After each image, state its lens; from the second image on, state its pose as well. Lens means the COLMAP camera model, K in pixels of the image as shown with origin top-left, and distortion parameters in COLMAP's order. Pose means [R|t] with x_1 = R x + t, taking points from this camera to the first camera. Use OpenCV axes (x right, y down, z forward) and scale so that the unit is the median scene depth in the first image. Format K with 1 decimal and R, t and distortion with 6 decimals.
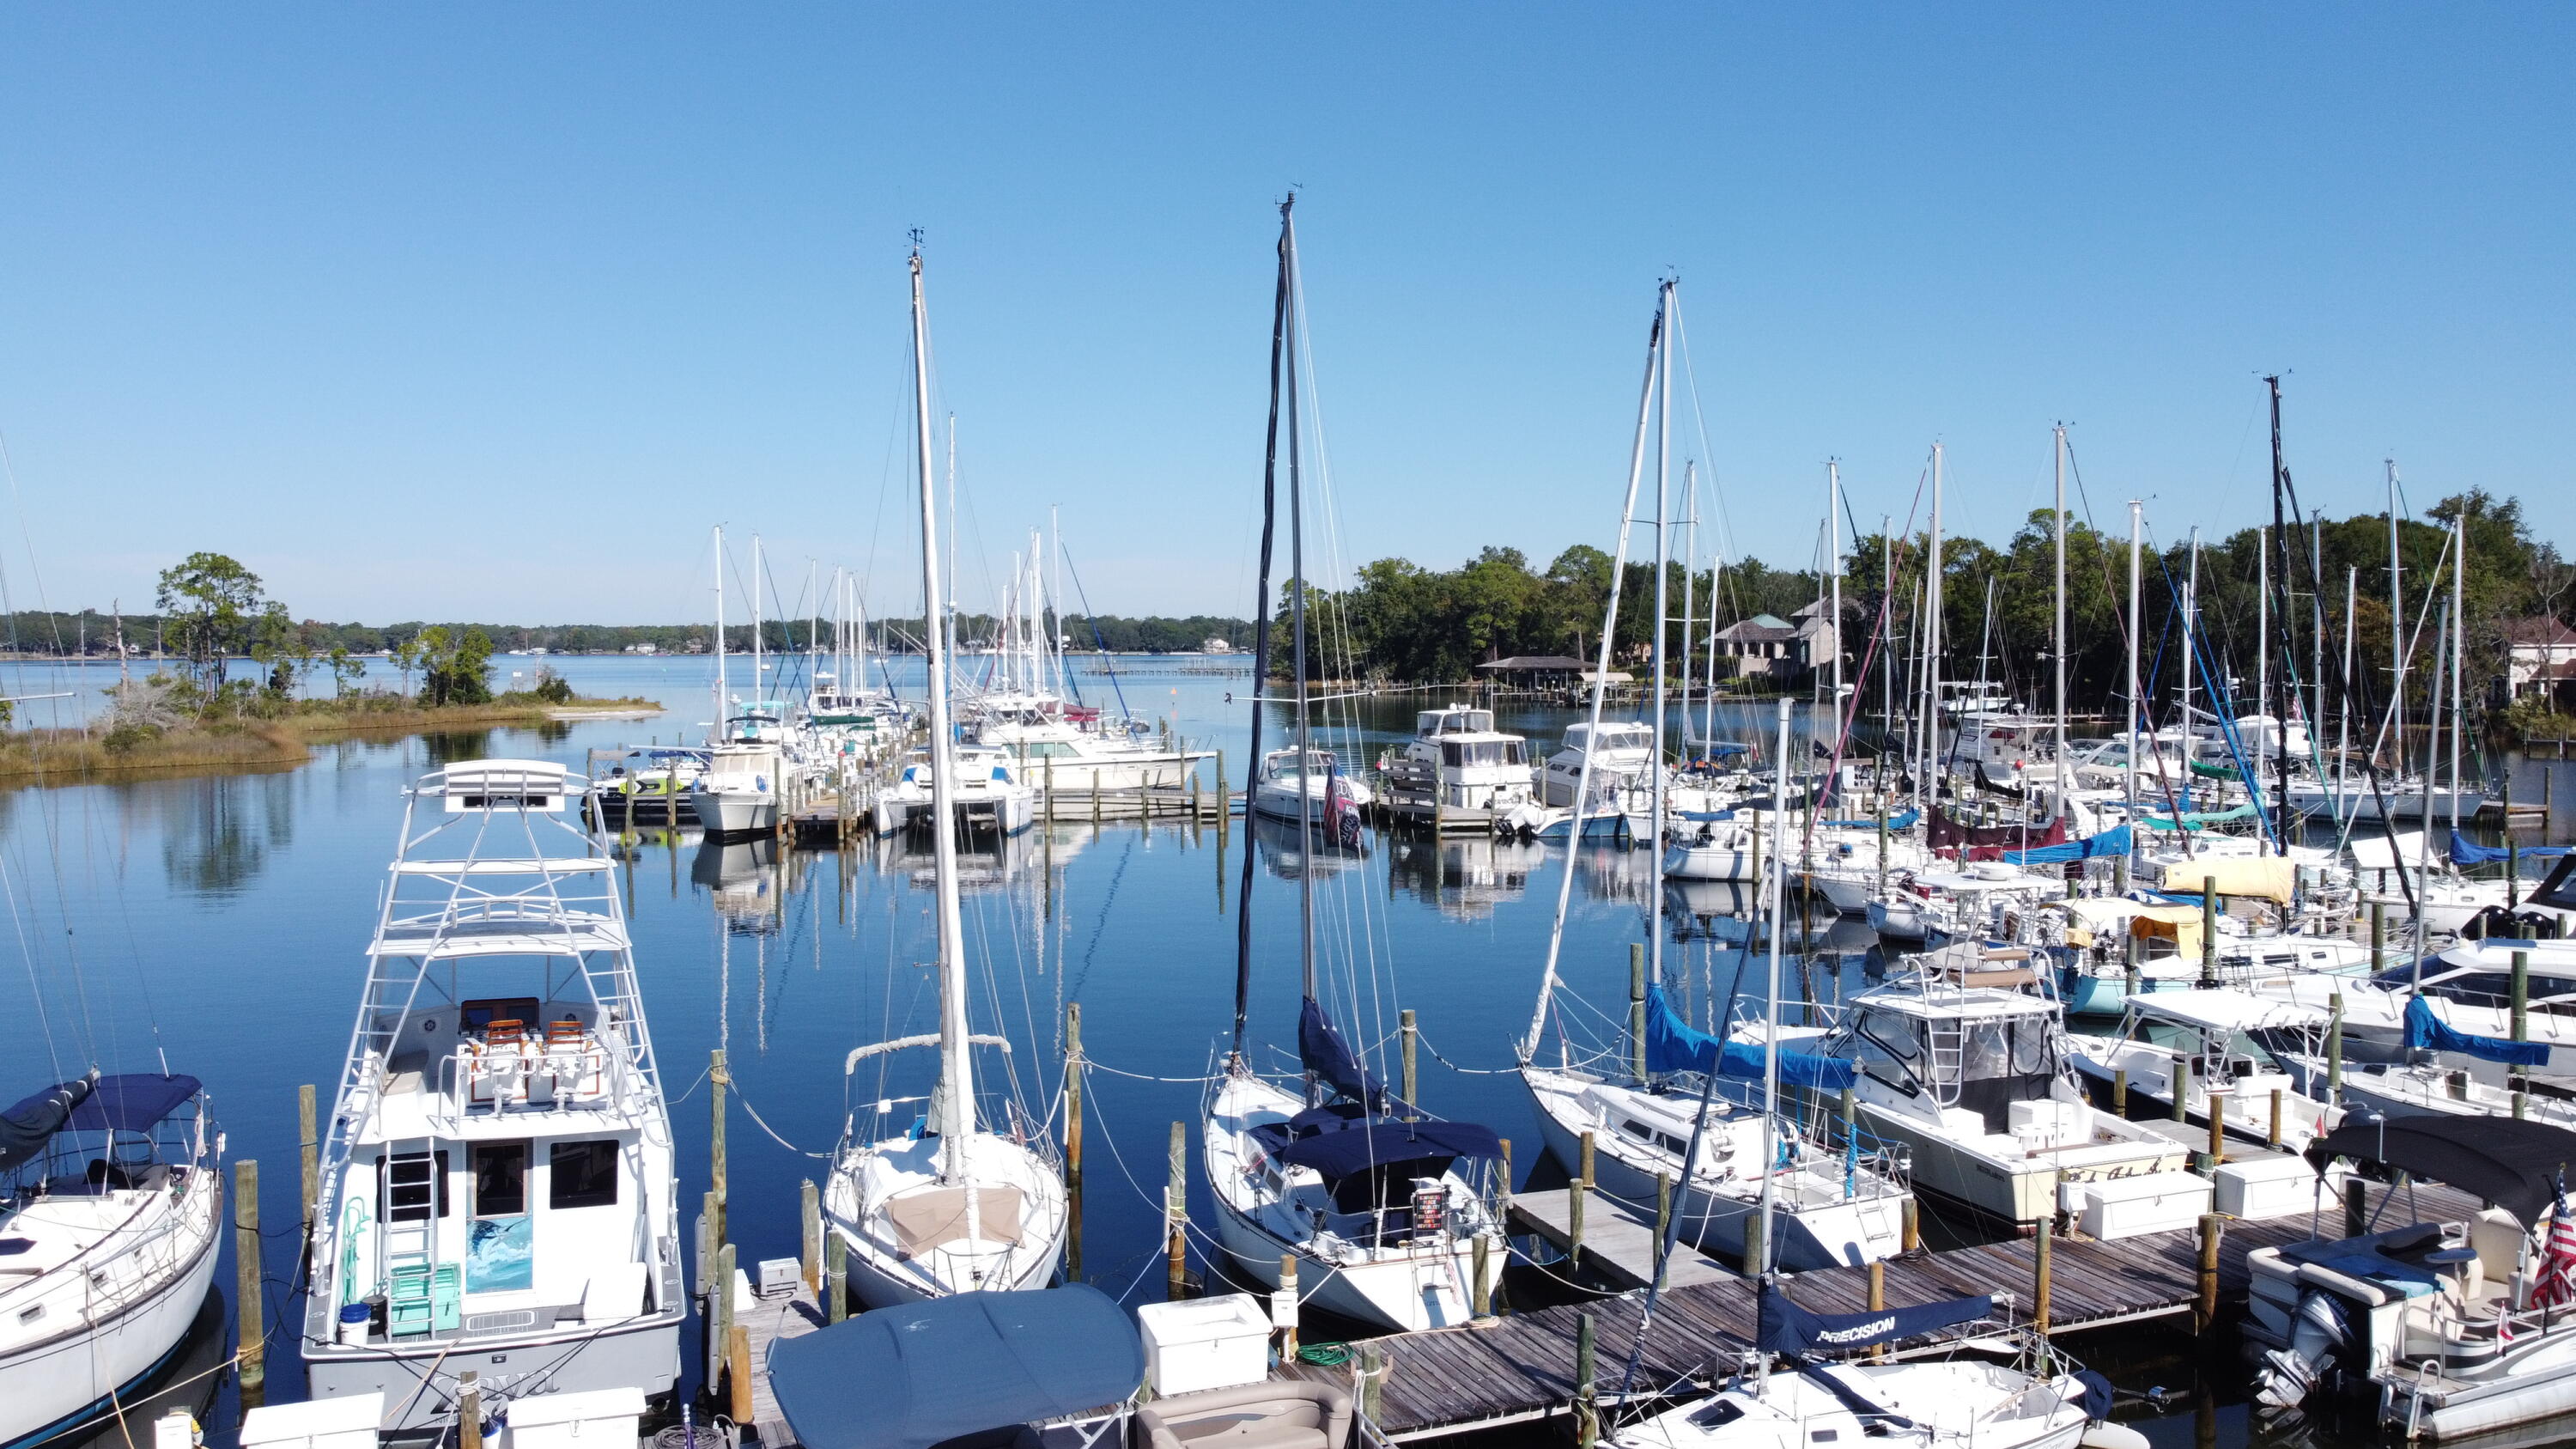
lens RADIAL K [[1959.5, 0, 1288.7], [0, 1959.5, 724.4], [0, 0, 1]] dist [-0.000744, -0.006477]
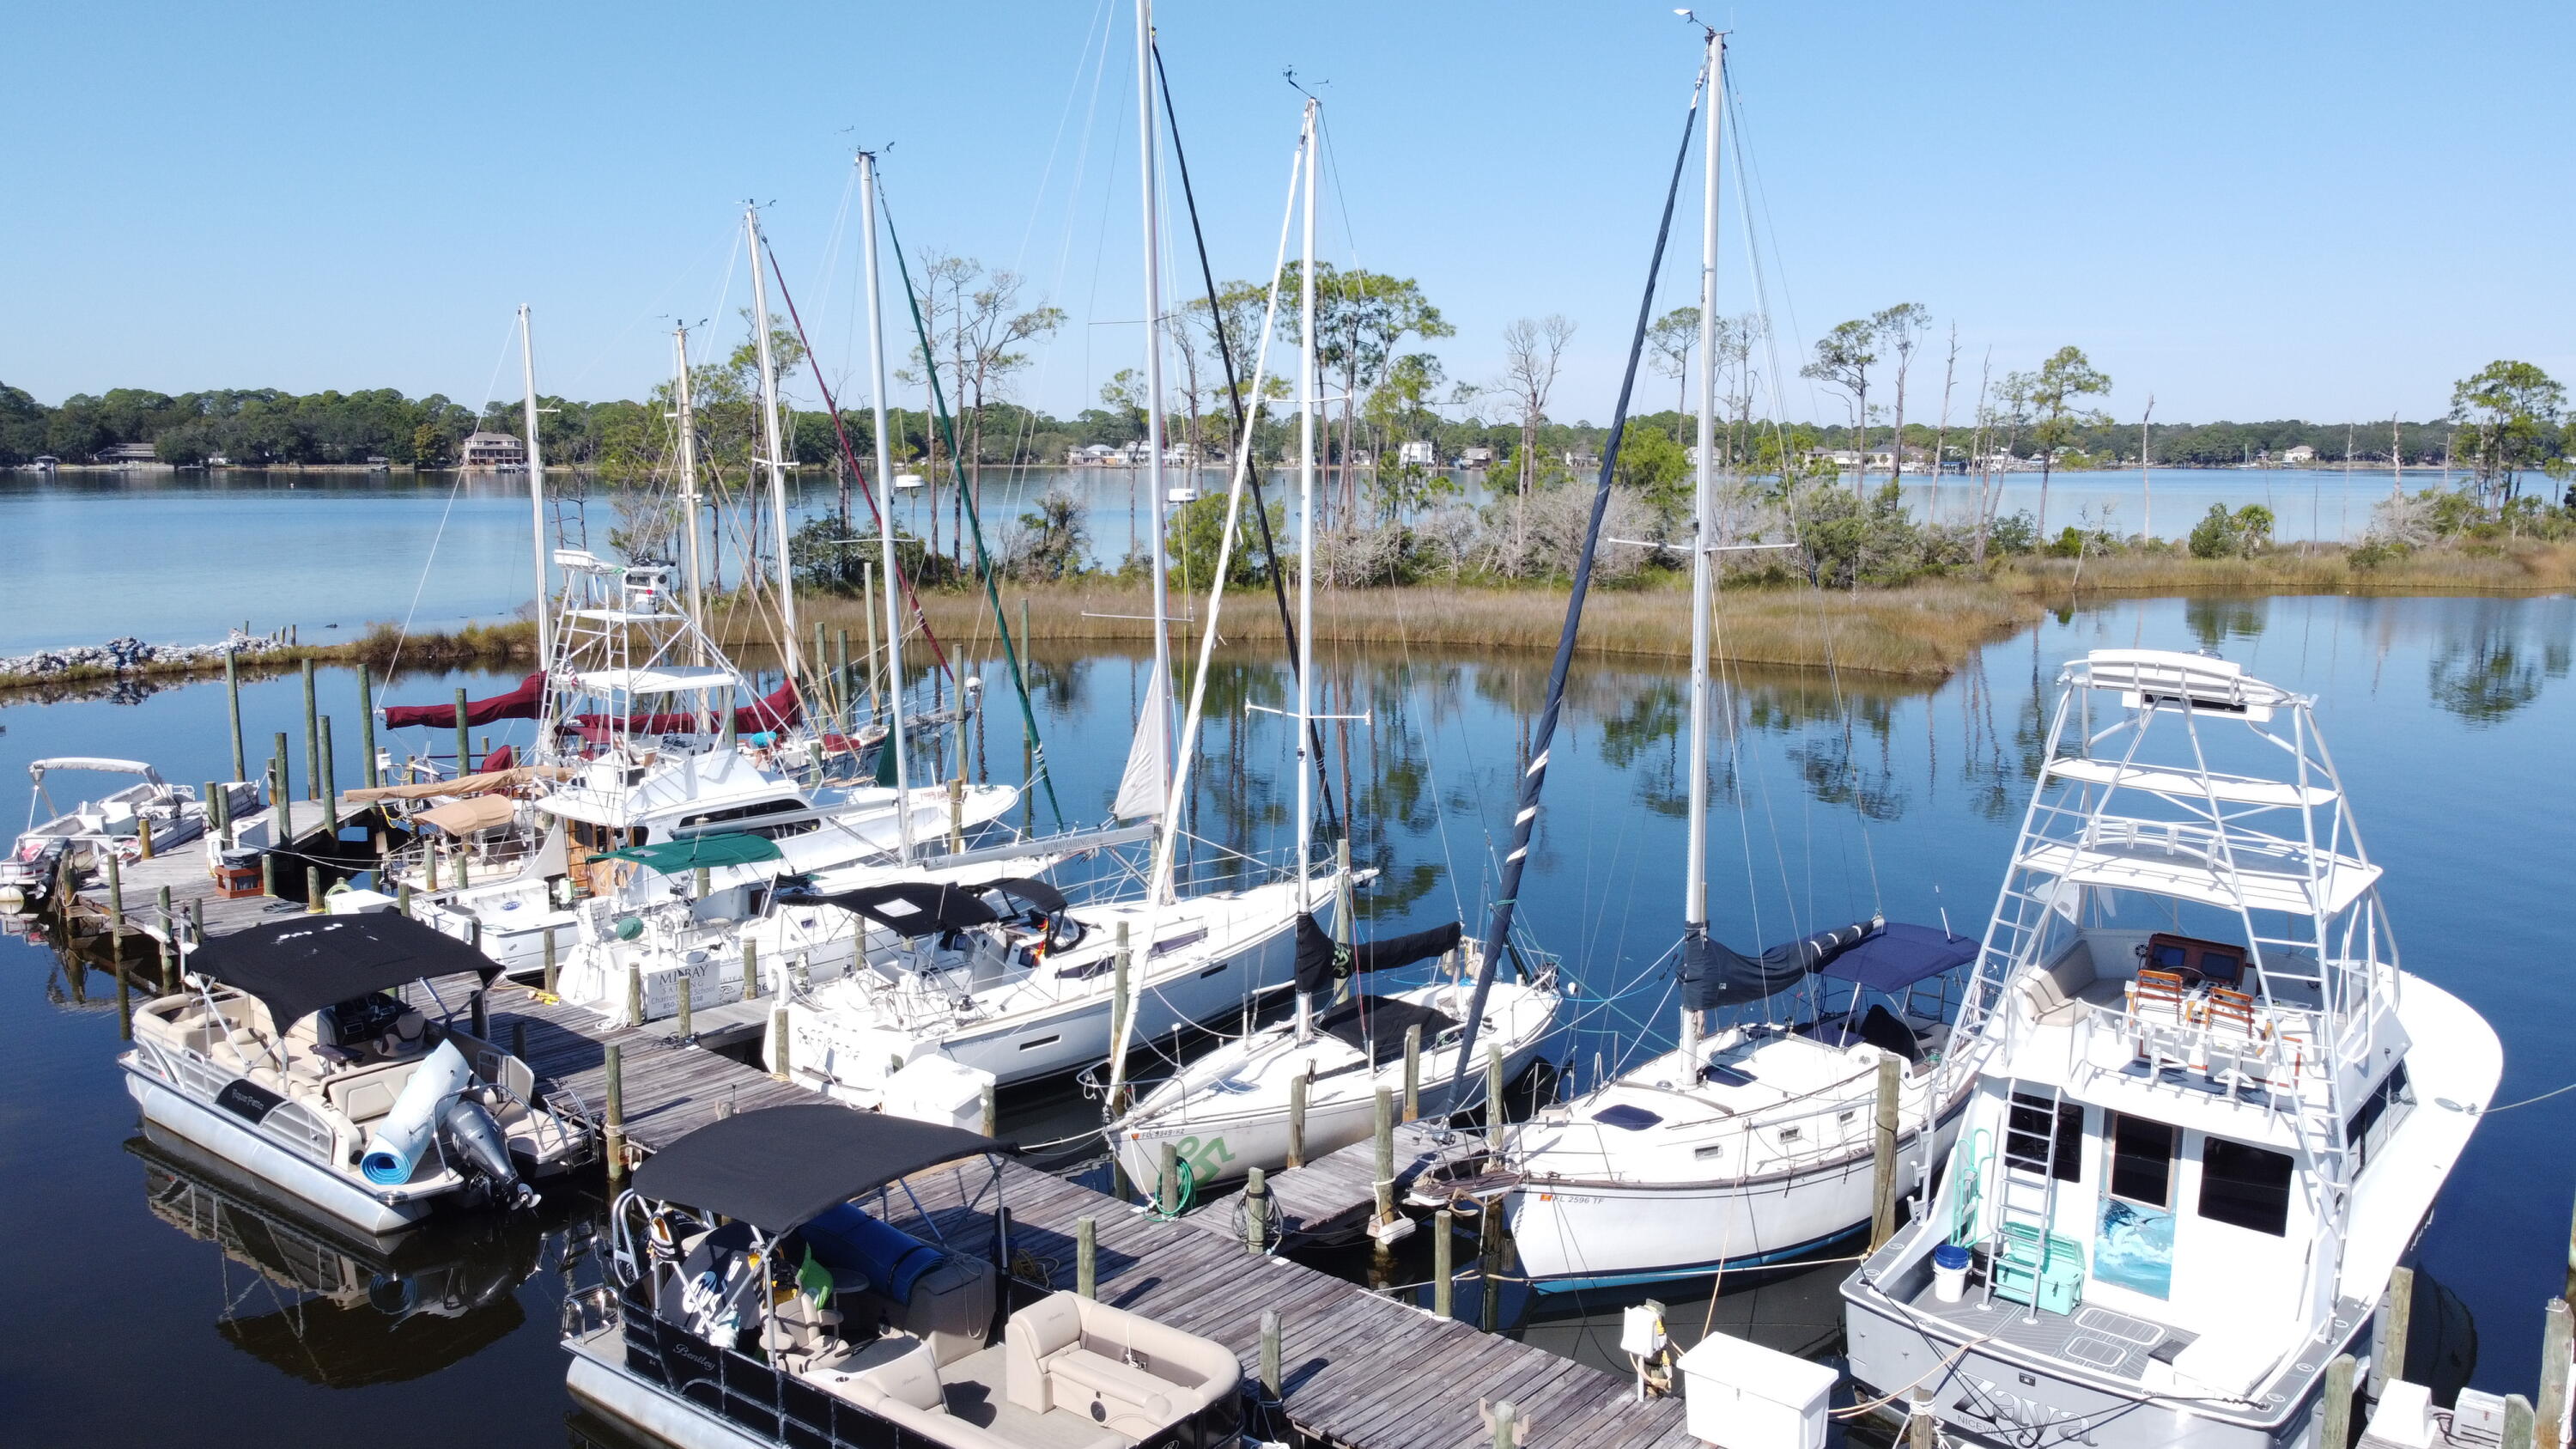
lens RADIAL K [[1959.5, 0, 1291.0], [0, 1959.5, 722.0], [0, 0, 1]] dist [-0.000744, -0.006477]
pose [[0.474466, 0.123744, -0.871533, 0.104595], [-0.040202, 0.992083, 0.118974, -0.028307], [0.879355, -0.021412, 0.475685, 0.267135]]
